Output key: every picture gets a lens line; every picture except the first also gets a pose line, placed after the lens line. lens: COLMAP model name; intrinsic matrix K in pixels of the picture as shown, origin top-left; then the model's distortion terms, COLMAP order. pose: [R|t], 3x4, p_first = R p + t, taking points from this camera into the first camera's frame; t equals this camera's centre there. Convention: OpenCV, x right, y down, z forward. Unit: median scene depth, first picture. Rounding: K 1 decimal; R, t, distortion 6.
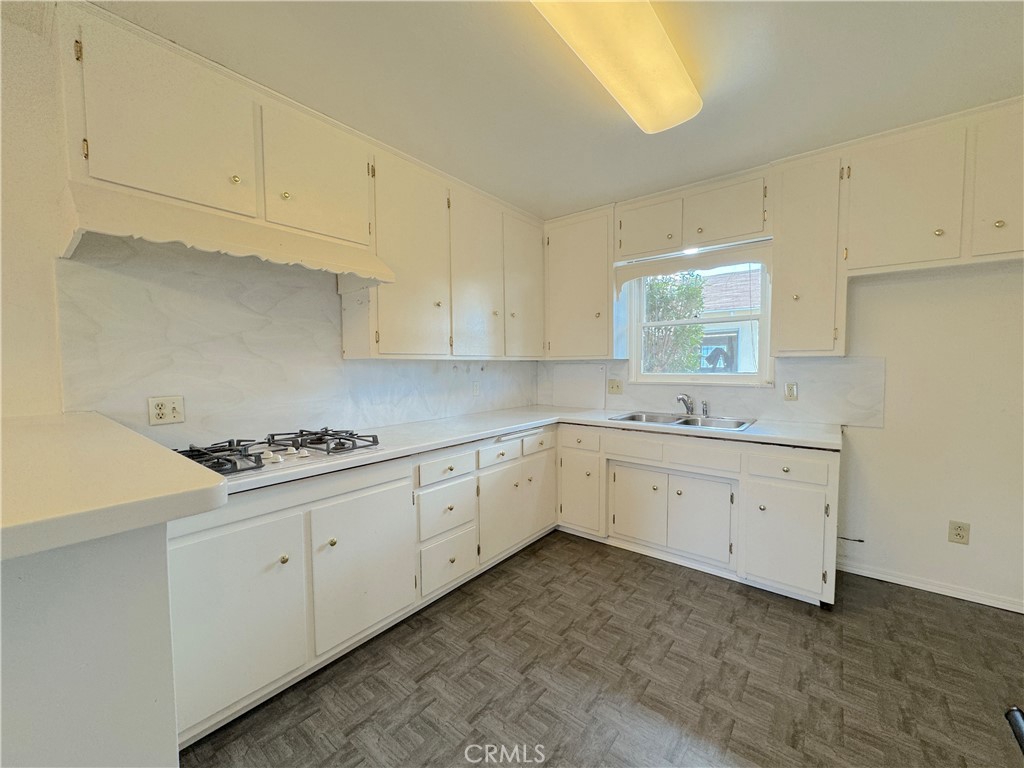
lens RADIAL K [[407.8, 0, 511.0], [0, 407.8, 381.2], [0, 0, 1]] dist [-0.000578, -0.000157]
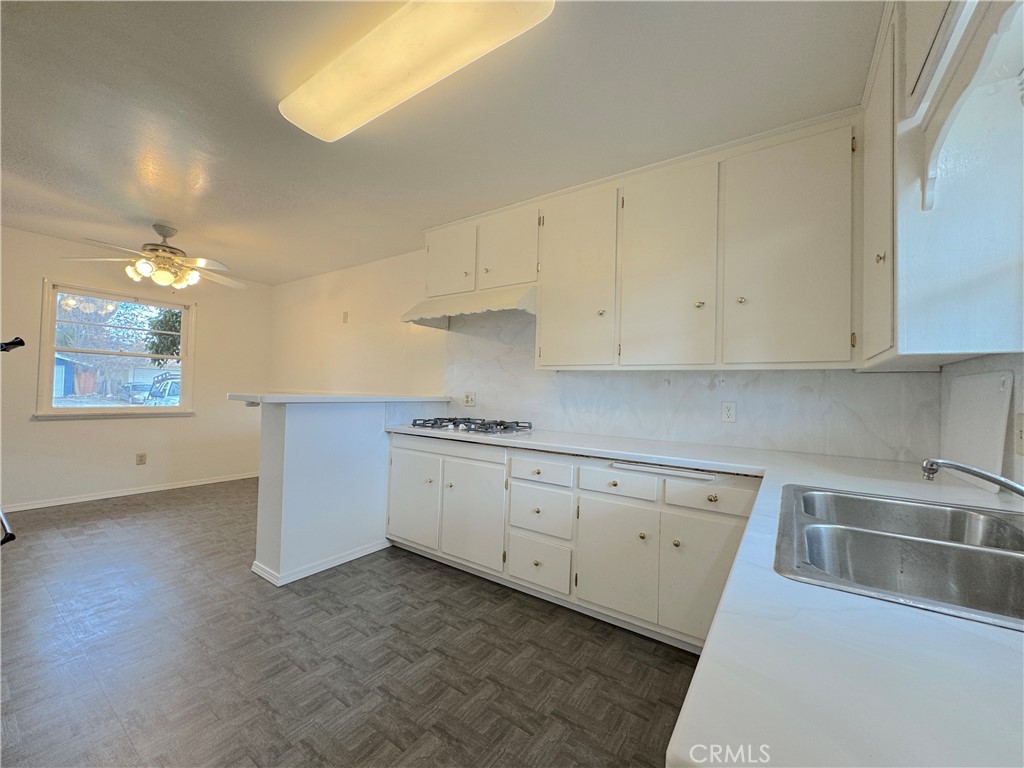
lens RADIAL K [[407.8, 0, 511.0], [0, 407.8, 381.2], [0, 0, 1]] dist [-0.000578, -0.000157]
pose [[0.073690, -0.015211, -0.997165, 0.887853], [-0.070508, 0.997302, -0.020424, 0.009165], [0.994786, 0.071813, 0.072419, 0.837982]]
